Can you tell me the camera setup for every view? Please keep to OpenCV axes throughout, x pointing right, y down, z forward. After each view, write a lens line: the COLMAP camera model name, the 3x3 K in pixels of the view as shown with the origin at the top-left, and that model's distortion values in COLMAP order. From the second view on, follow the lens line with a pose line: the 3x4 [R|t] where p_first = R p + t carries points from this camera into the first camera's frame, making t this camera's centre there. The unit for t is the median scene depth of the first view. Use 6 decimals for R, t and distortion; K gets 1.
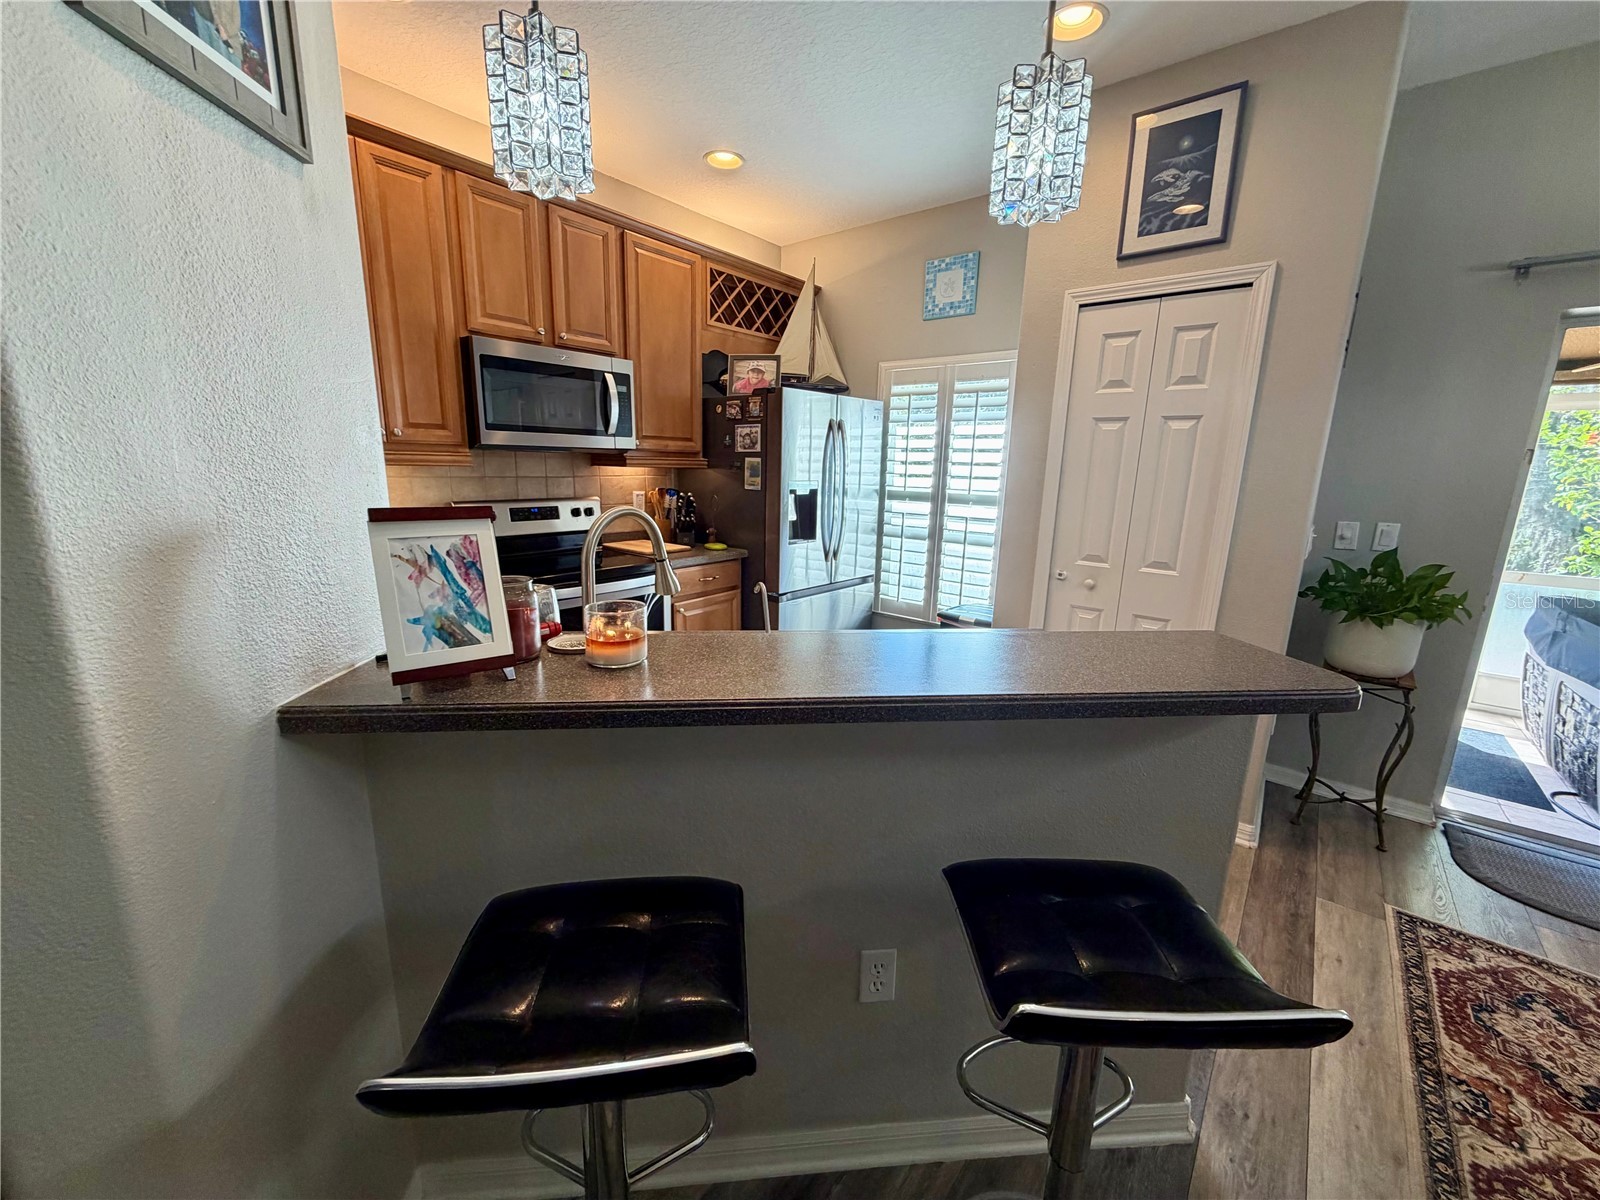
lens RADIAL K [[635.5, 0, 795.0], [0, 635.5, 596.9], [0, 0, 1]] dist [-0.000327, 0.000138]
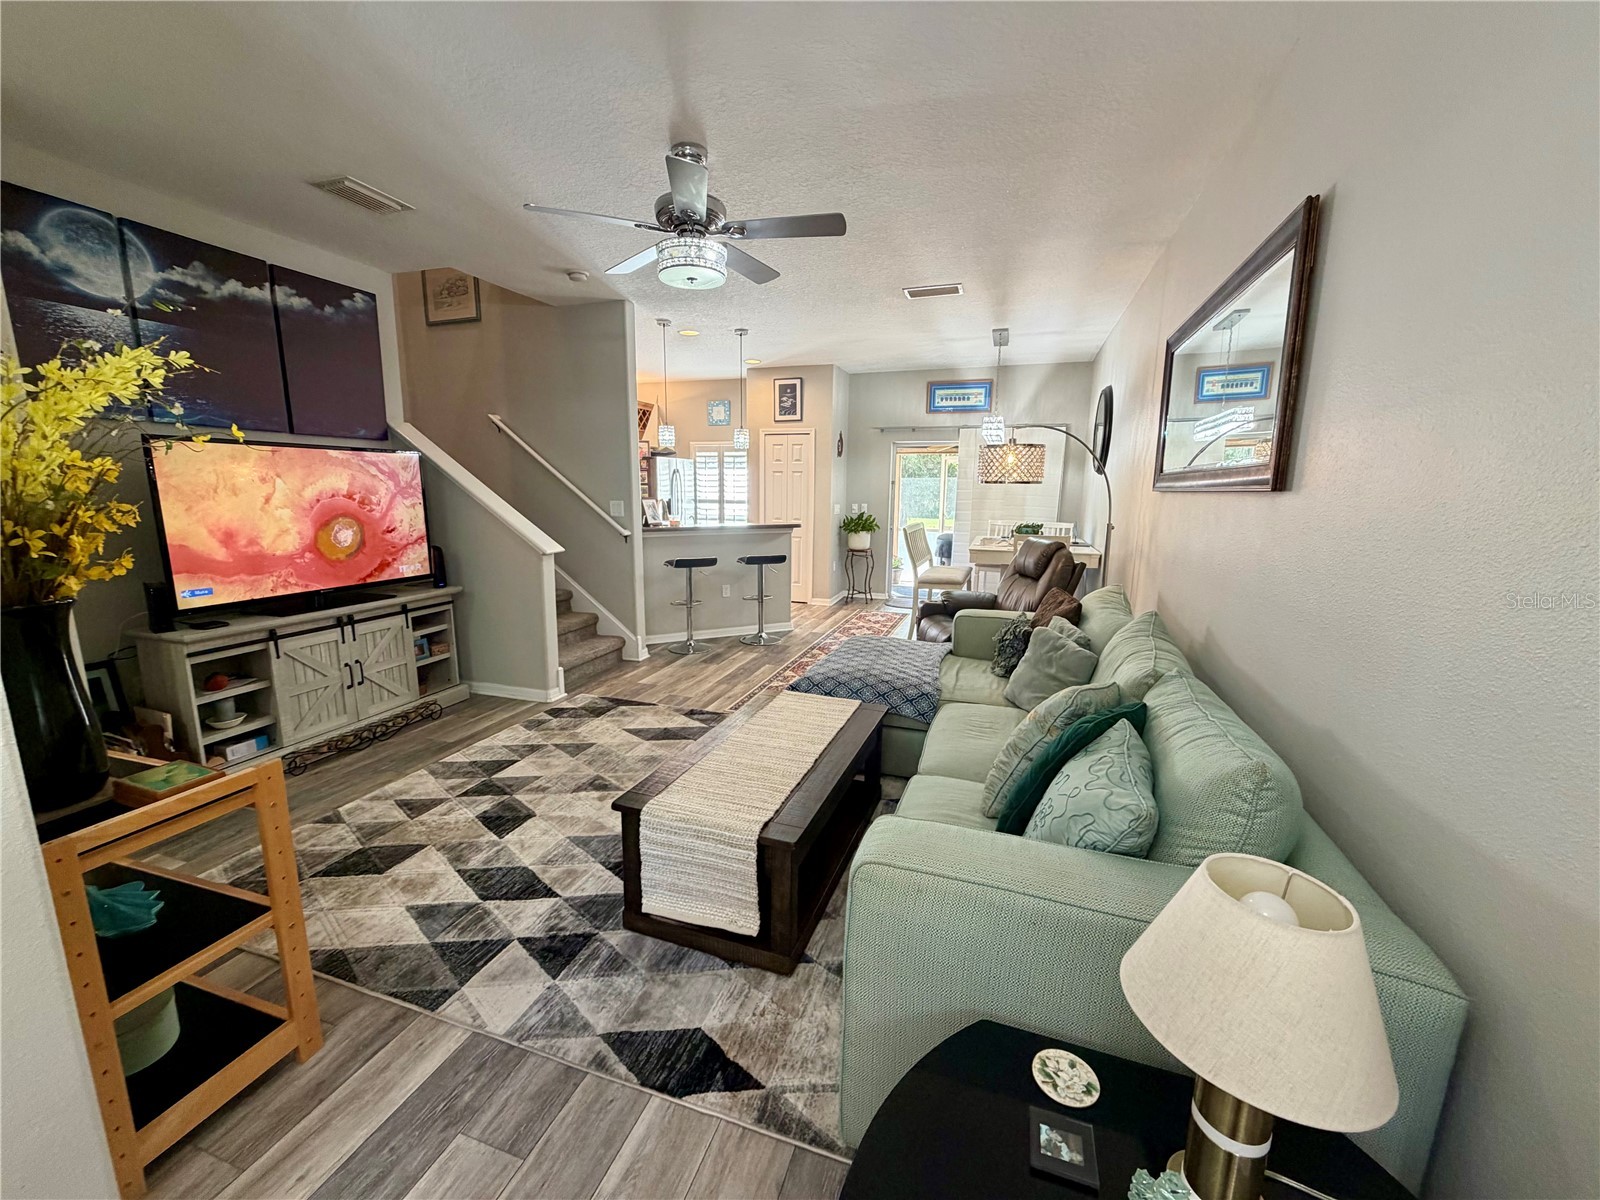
lens RADIAL K [[635.5, 0, 791.8], [0, 635.5, 591.8], [0, 0, 1]] dist [-0.000327, 0.000138]
pose [[0.937496, -0.070450, 0.340791, -0.359269], [0.083375, 0.996243, -0.023412, 0.257003], [-0.337861, 0.050362, 0.939848, -1.295377]]
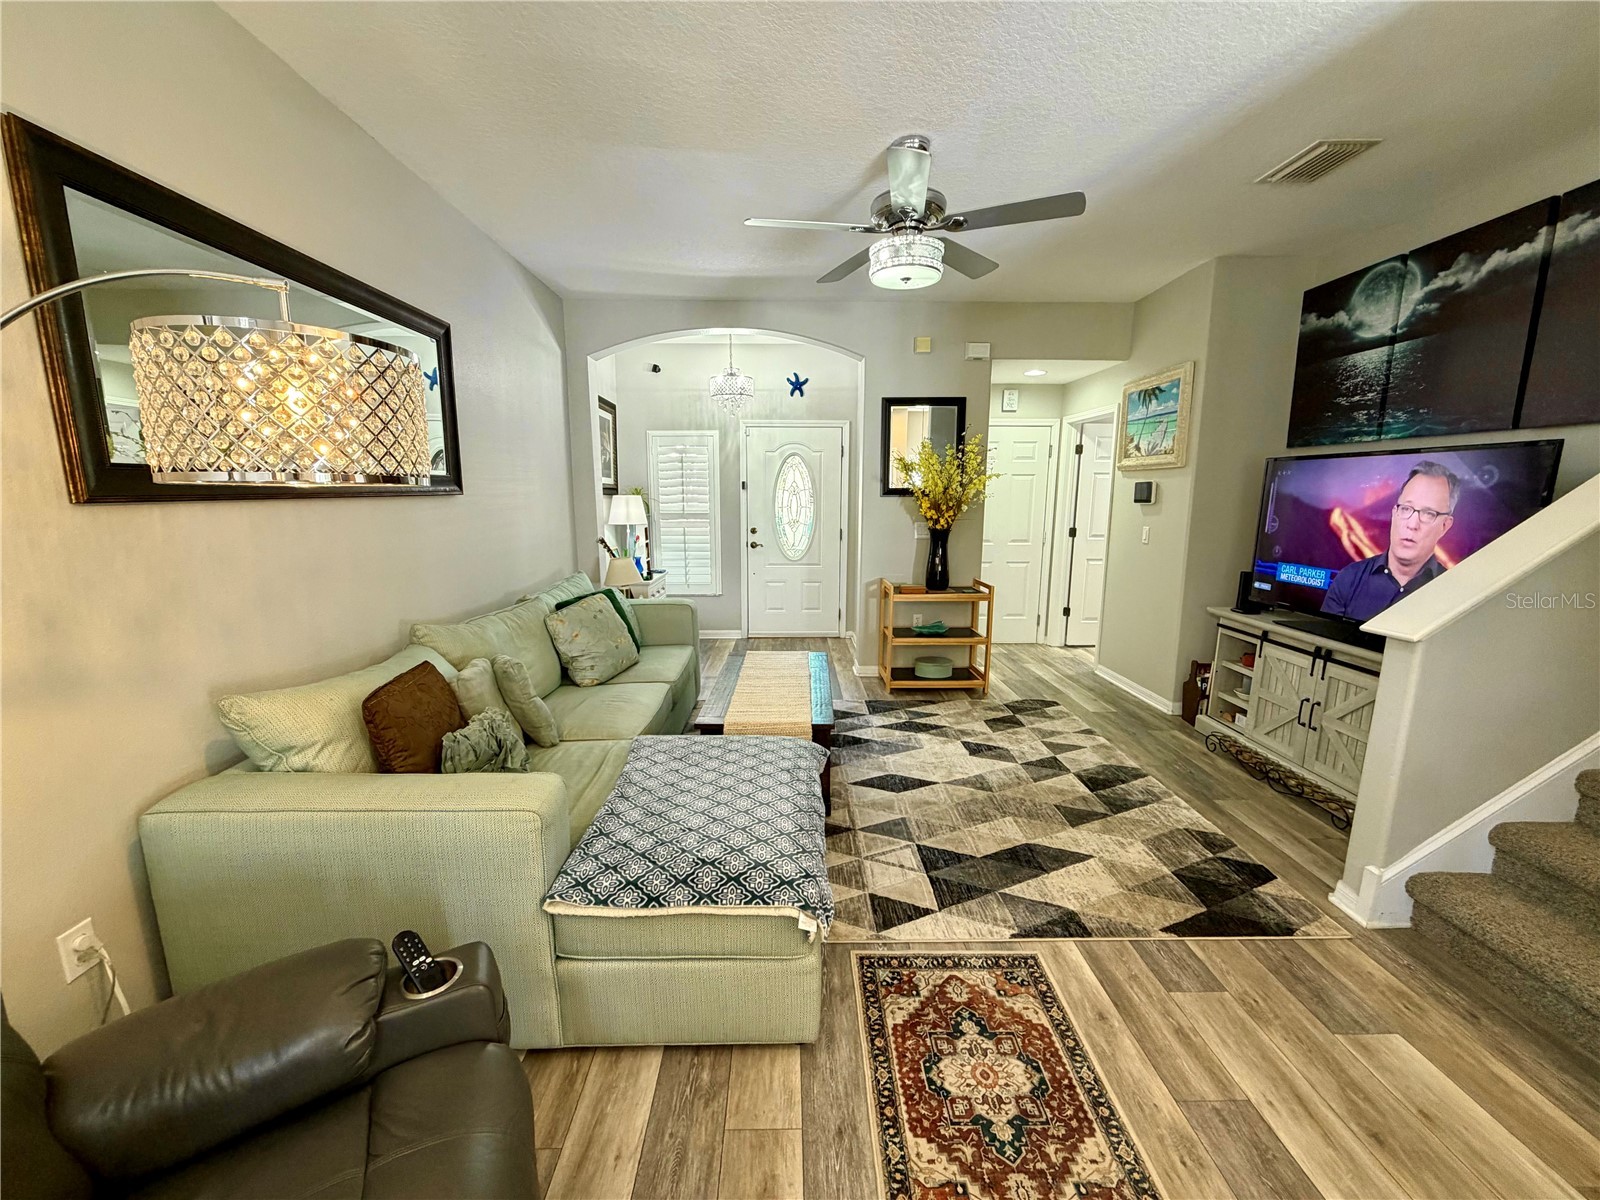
lens RADIAL K [[635.5, 0, 790.1], [0, 635.5, 600.1], [0, 0, 1]] dist [-0.000327, 0.000138]
pose [[-0.770612, 0.083469, -0.631814, 1.158319], [-0.153438, 0.937924, 0.311055, -0.255100], [0.618557, 0.336647, -0.709969, 1.266468]]
